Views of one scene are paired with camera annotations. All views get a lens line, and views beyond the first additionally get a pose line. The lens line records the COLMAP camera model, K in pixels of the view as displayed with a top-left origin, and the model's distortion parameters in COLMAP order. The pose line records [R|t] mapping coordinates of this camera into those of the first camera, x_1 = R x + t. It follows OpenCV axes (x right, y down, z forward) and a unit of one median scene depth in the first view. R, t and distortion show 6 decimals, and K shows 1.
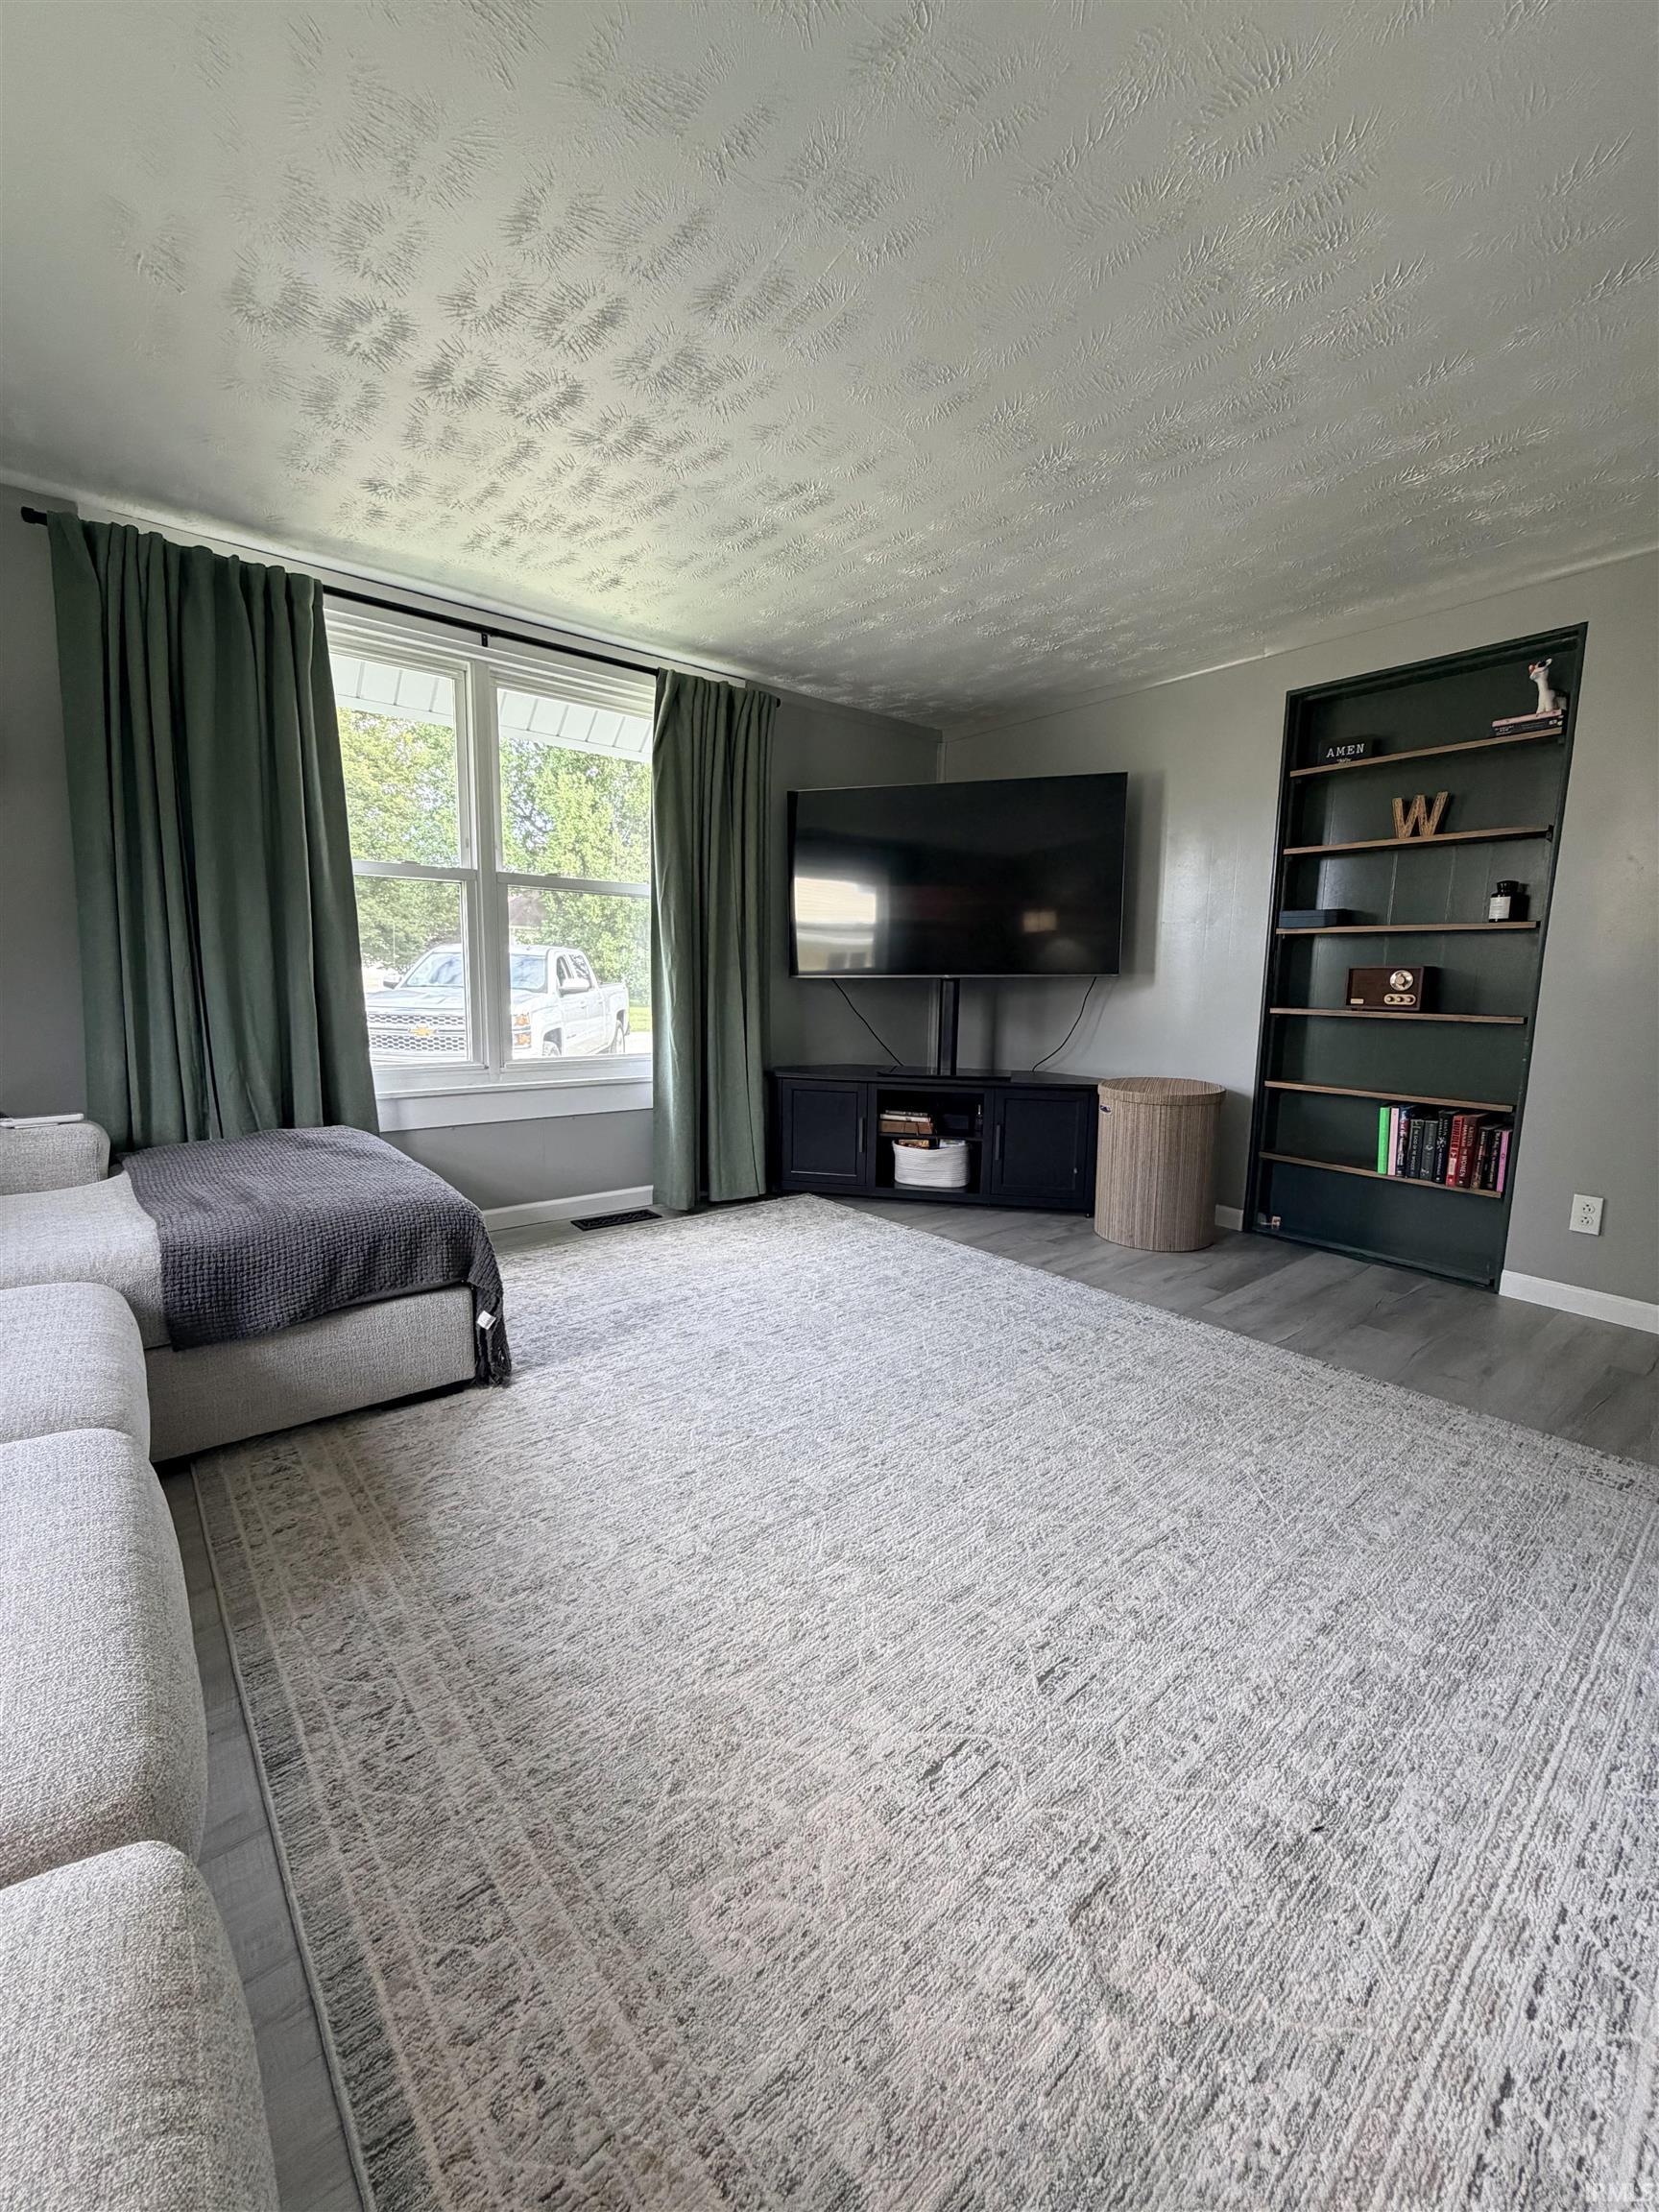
lens RADIAL K [[905.2, 0, 824.6], [0, 905.2, 1097.4], [0, 0, 1]] dist [0.000208, 0.000074]
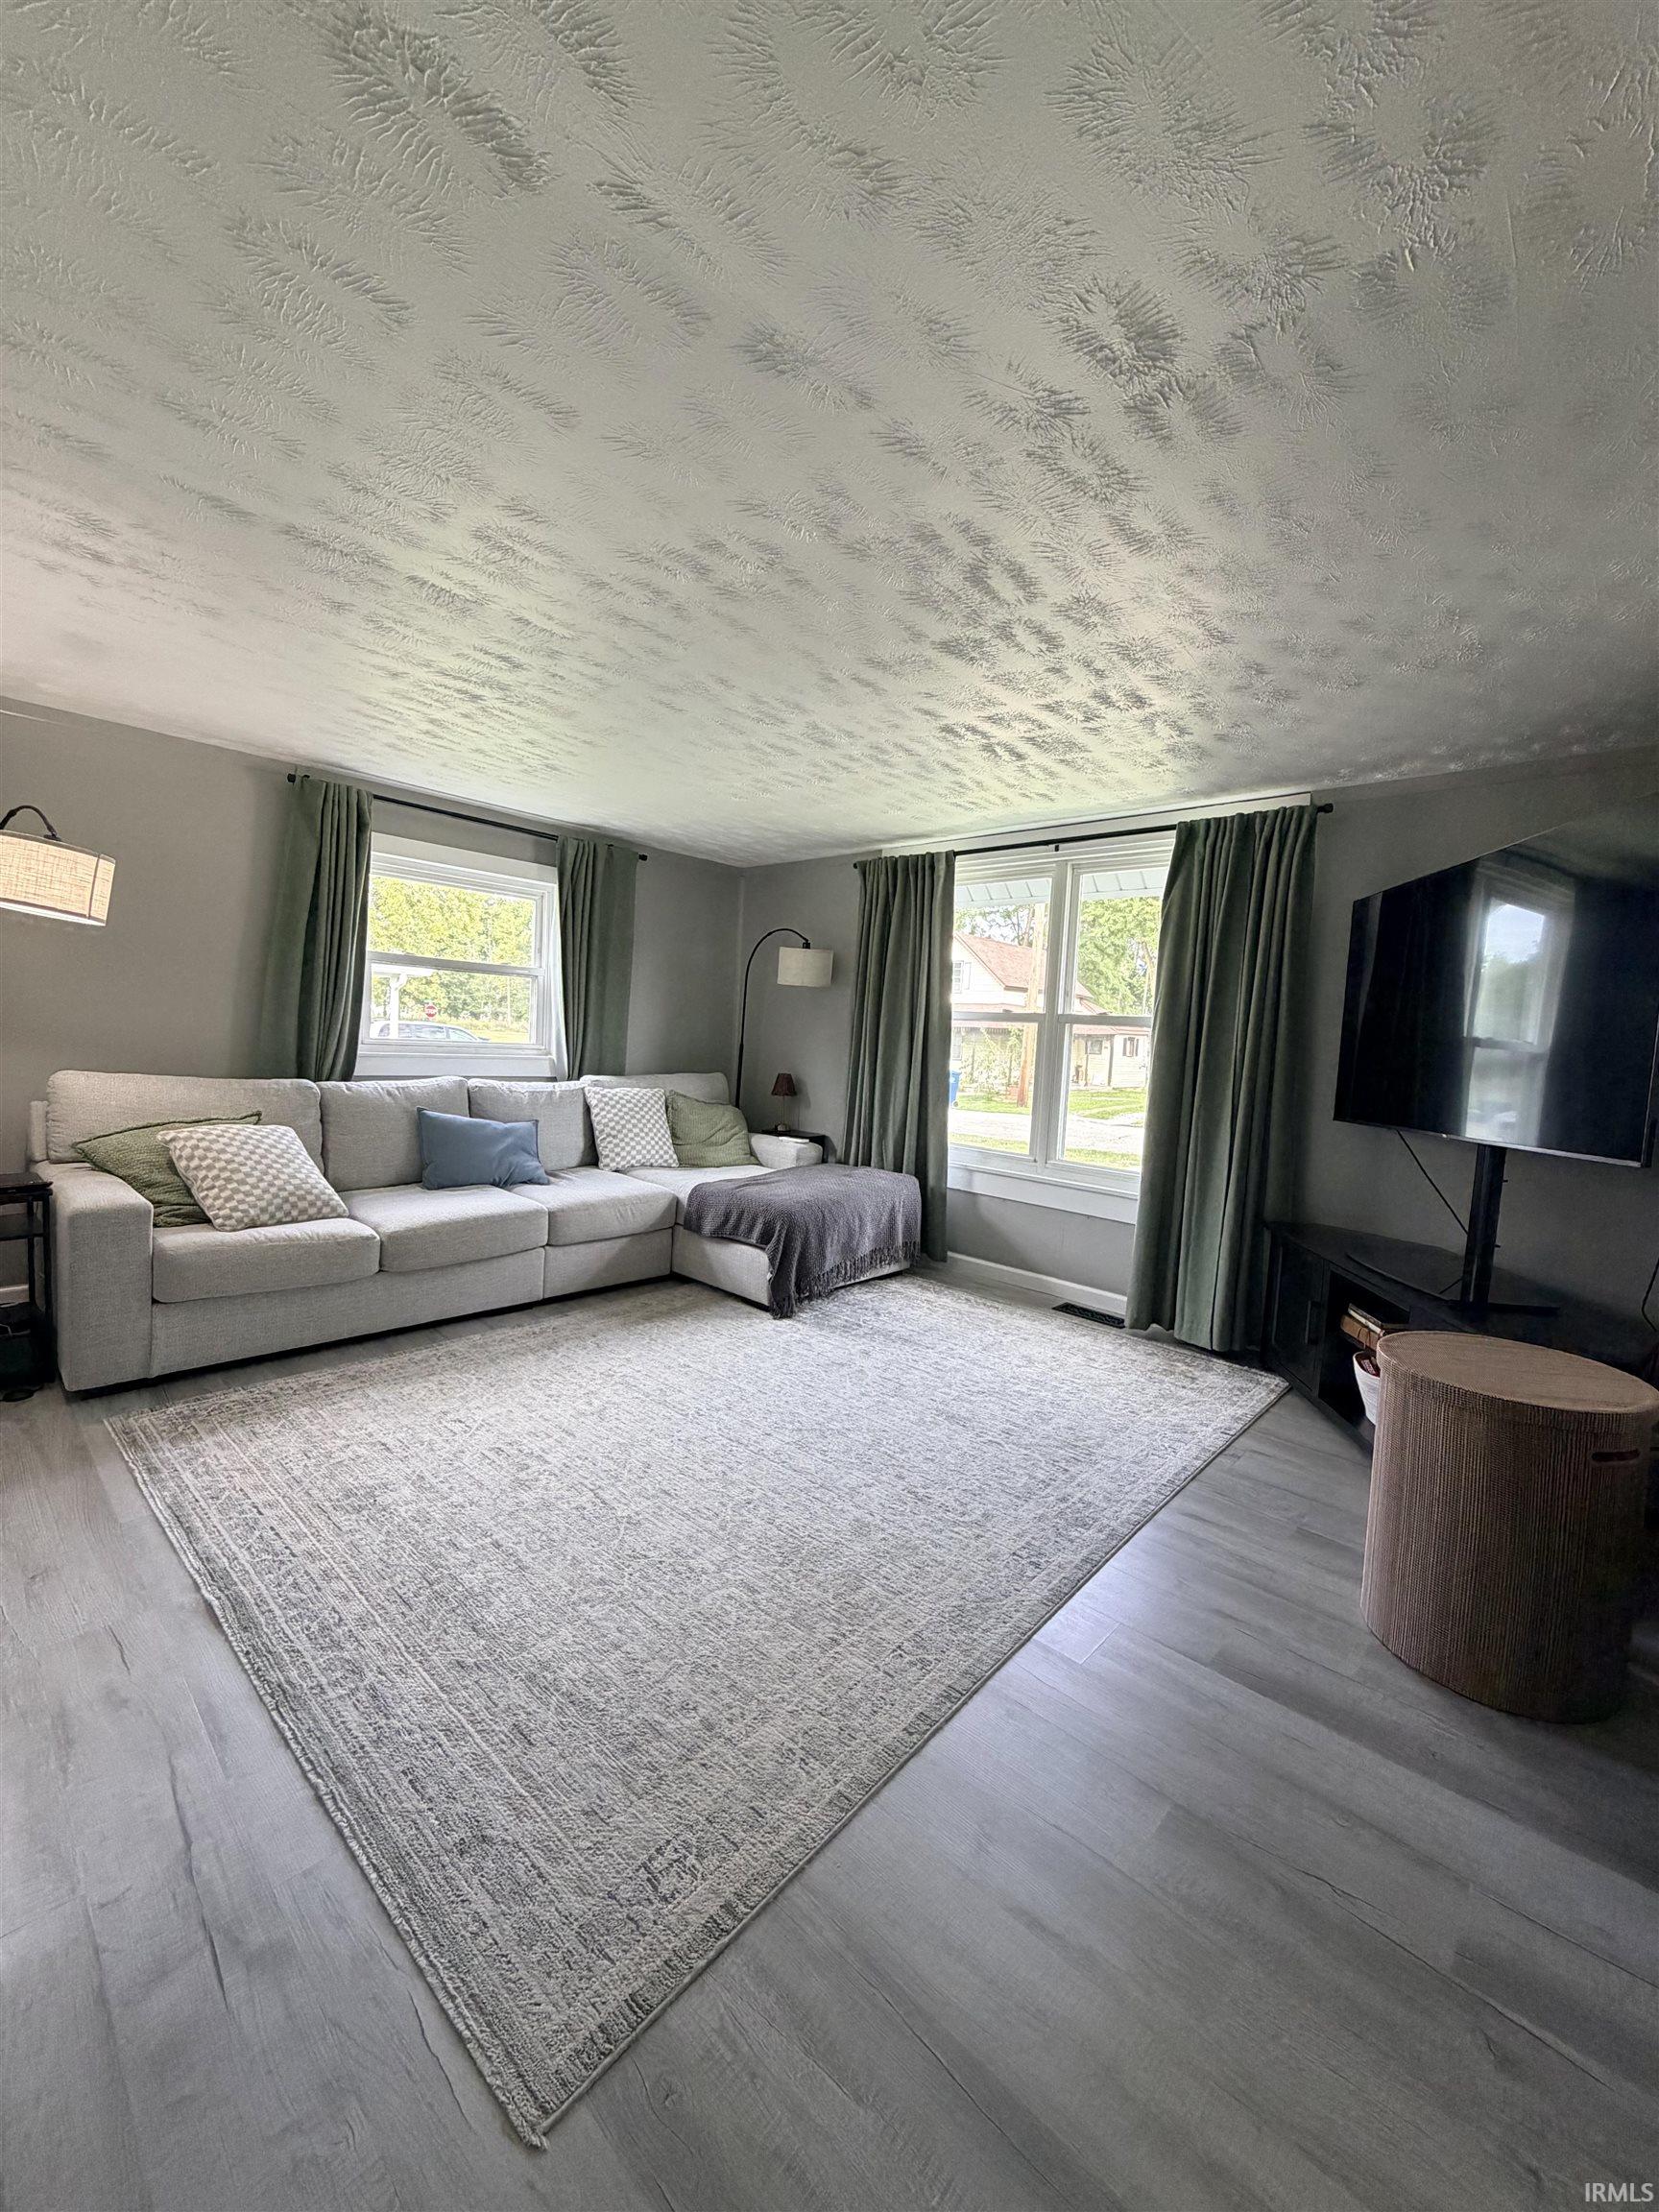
lens RADIAL K [[905.2, 0, 824.6], [0, 905.2, 1097.4], [0, 0, 1]] dist [0.000208, 0.000074]
pose [[0.103541, 0.061664, -0.992712, 1.088203], [-0.184083, 0.982022, 0.041799, -0.150746], [0.977442, 0.178413, 0.113031, 0.661605]]
